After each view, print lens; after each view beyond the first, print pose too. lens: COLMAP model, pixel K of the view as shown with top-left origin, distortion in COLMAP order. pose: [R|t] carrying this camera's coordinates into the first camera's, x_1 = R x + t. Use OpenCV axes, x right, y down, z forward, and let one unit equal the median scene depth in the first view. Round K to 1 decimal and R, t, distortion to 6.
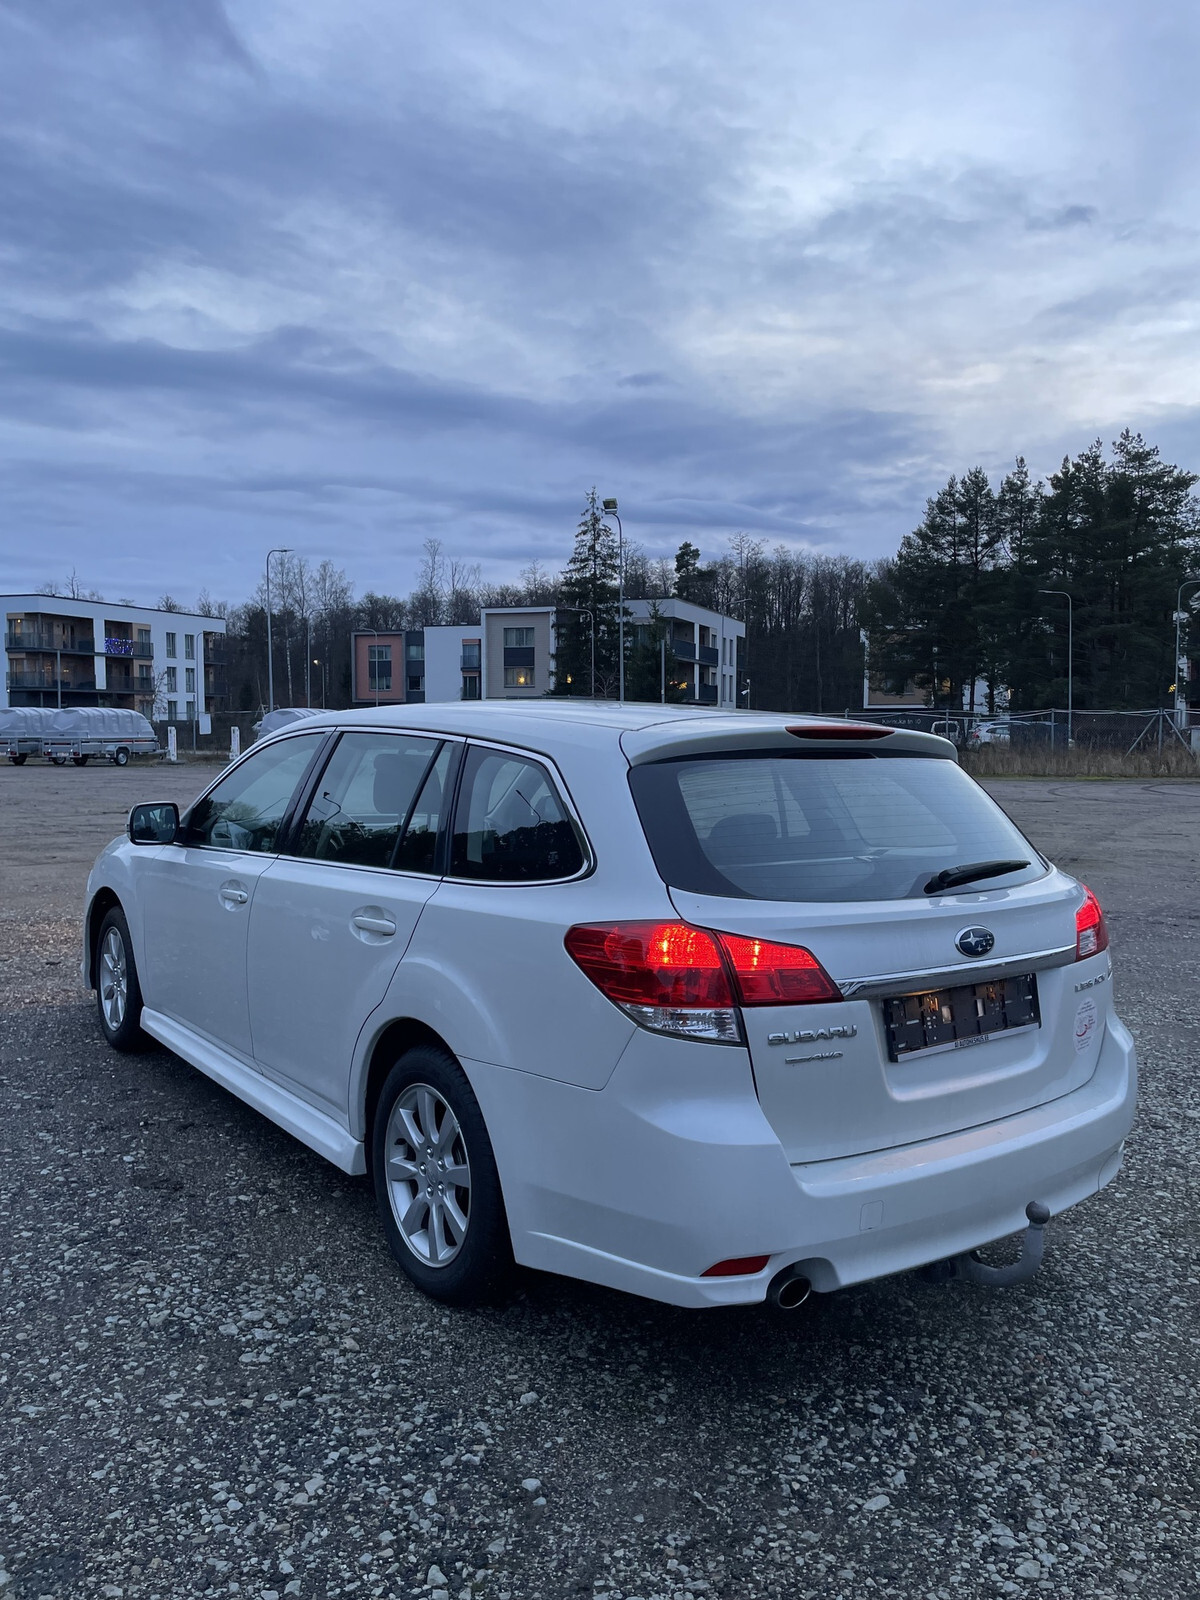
lens RADIAL K [[1212.0, 0, 616.0], [0, 1212.0, 798.1], [0, 0, 1]] dist [0.051378, -0.048034]
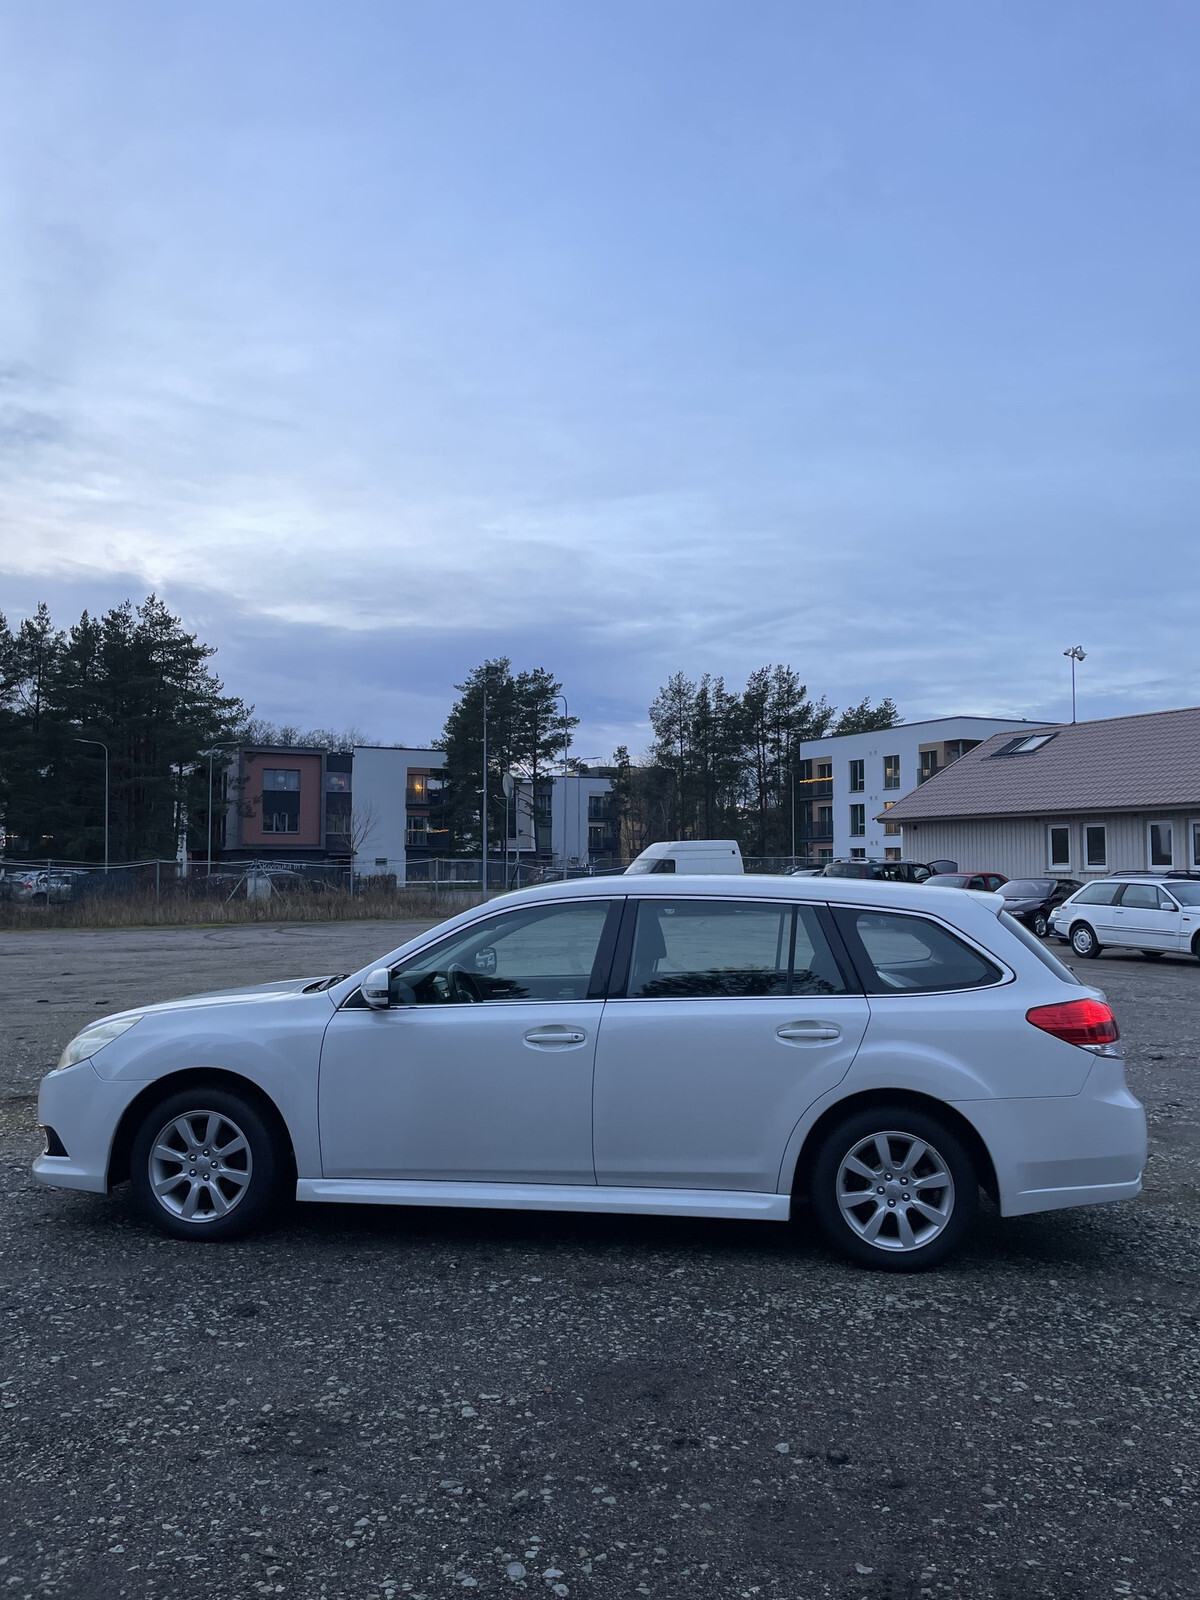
lens RADIAL K [[1212.0, 0, 606.8], [0, 1212.0, 801.6], [0, 0, 1]] dist [0.051378, -0.048034]
pose [[0.688485, 0.038132, 0.724247, -1.237205], [0.046735, 0.994209, -0.096773, -0.036057], [-0.723743, 0.100474, 0.682716, 0.137328]]
